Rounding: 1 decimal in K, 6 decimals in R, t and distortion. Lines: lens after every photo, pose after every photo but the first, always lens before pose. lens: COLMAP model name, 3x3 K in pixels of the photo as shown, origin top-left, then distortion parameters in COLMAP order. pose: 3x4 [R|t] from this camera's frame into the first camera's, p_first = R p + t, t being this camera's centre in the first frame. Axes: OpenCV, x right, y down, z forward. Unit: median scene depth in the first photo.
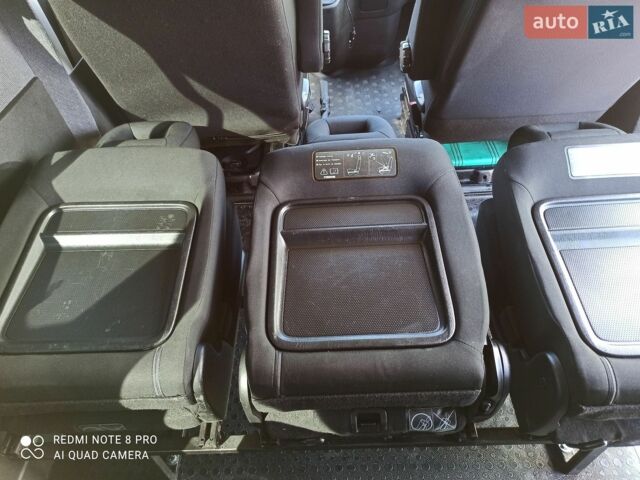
lens RADIAL K [[469.6, 0, 319.4], [0, 469.6, 240.1], [0, 0, 1]] dist [0.048559, -0.029613]
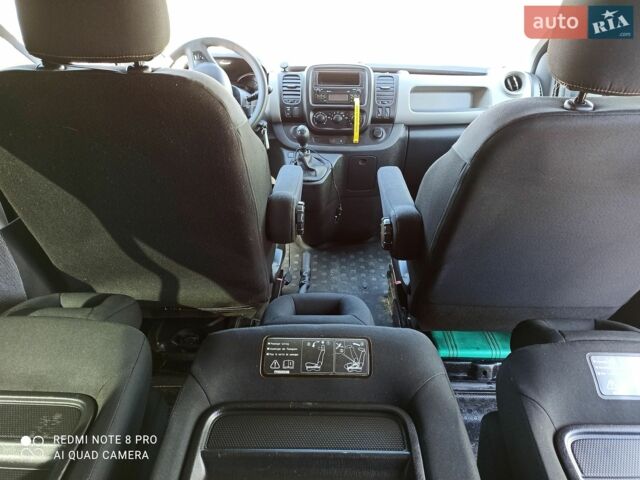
lens RADIAL K [[469.6, 0, 323.0], [0, 469.6, 239.8], [0, 0, 1]] dist [0.048559, -0.029613]
pose [[0.998082, 0.061863, 0.002121, 0.062606], [-0.057305, 0.936417, -0.346178, -0.063661], [-0.023402, 0.345393, 0.938166, 0.180924]]
